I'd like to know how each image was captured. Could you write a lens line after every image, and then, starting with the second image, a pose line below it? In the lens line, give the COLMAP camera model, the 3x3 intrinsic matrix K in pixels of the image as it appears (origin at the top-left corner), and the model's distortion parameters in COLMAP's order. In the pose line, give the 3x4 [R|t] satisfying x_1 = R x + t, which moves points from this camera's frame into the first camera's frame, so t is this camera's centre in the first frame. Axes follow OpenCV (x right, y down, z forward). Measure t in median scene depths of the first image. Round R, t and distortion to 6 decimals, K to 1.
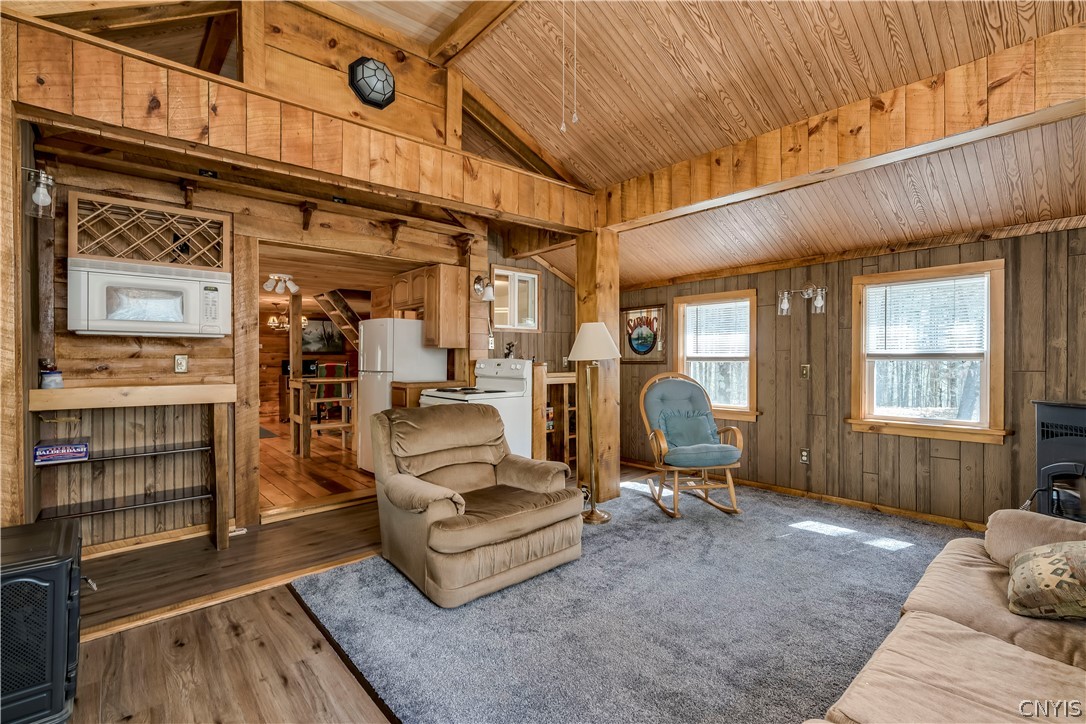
lens RADIAL K [[494.4, 0, 546.2], [0, 494.4, 357.1], [0, 0, 1]] dist [-0.008968, 0.002534]
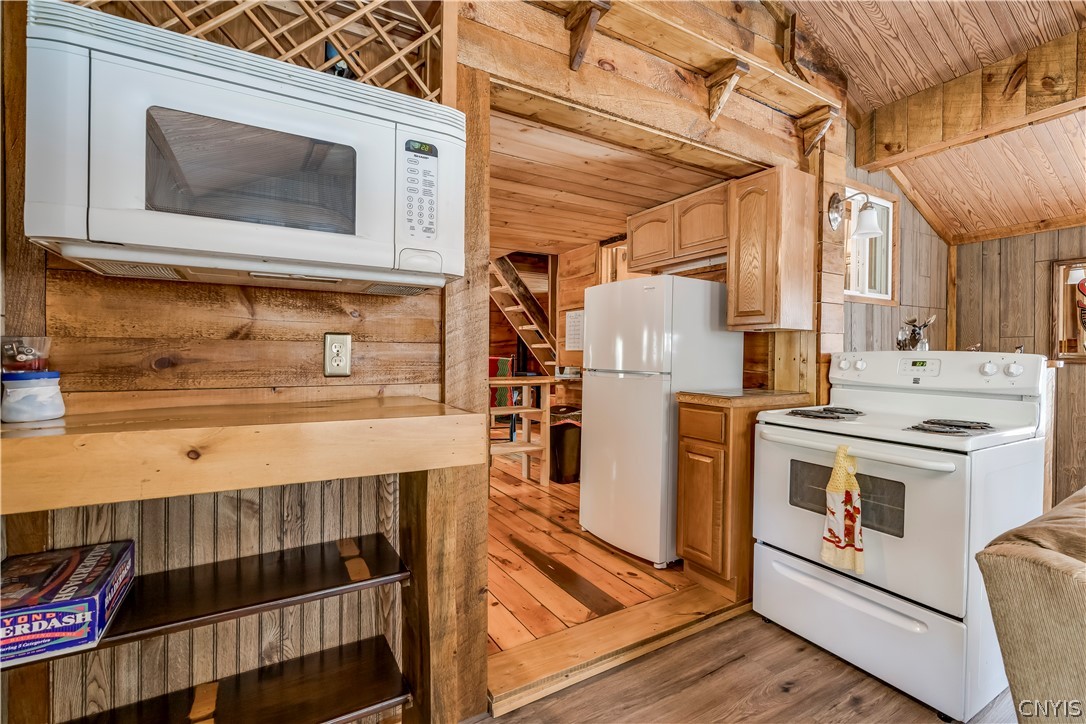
lens RADIAL K [[494.4, 0, 545.1], [0, 494.4, 353.2], [0, 0, 1]] dist [-0.008968, 0.002534]
pose [[0.982690, 0.008510, -0.185062, -0.461790], [-0.008098, 0.999963, 0.002981, 0.008951], [0.185081, -0.001431, 0.982722, 0.583009]]
